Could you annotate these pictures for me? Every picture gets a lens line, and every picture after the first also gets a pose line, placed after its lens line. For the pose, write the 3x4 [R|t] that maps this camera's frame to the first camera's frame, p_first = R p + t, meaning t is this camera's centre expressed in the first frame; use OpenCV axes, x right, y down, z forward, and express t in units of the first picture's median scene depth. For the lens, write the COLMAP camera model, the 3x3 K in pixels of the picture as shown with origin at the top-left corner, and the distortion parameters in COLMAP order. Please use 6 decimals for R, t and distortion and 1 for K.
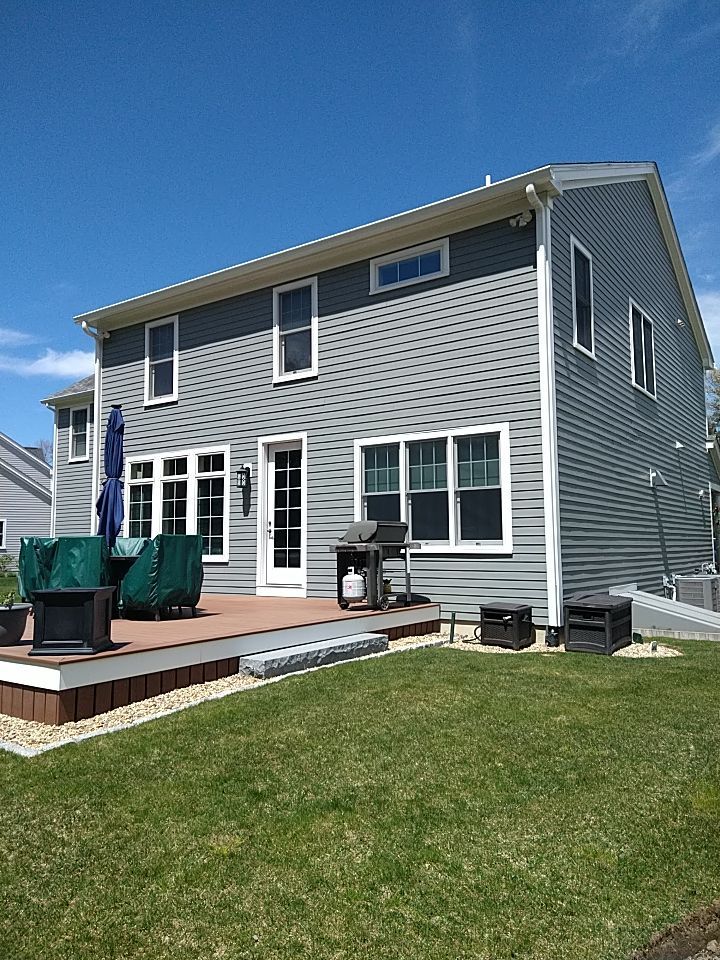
lens RADIAL K [[709.6, 0, 360.0], [0, 709.6, 480.0], [0, 0, 1]] dist [0.124584, -0.173455]
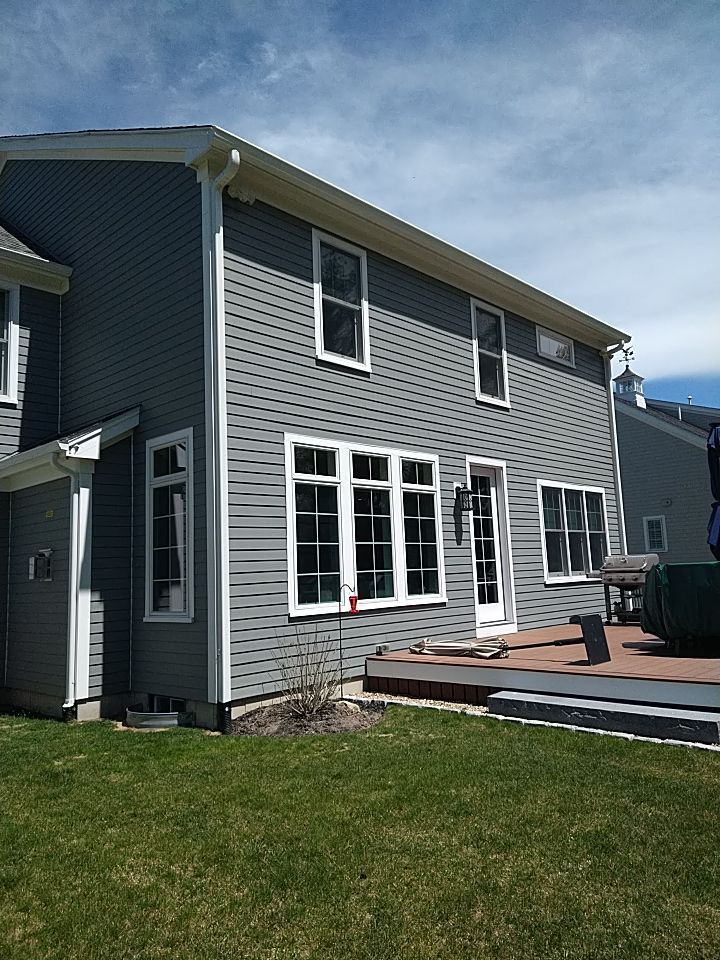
lens RADIAL K [[709.6, 0, 360.0], [0, 709.6, 480.0], [0, 0, 1]] dist [0.124584, -0.173455]
pose [[0.150686, 0.131484, 0.979799, -0.976276], [-0.050604, 0.990842, -0.125183, 0.083380], [-0.987286, -0.030719, 0.155959, 0.955778]]
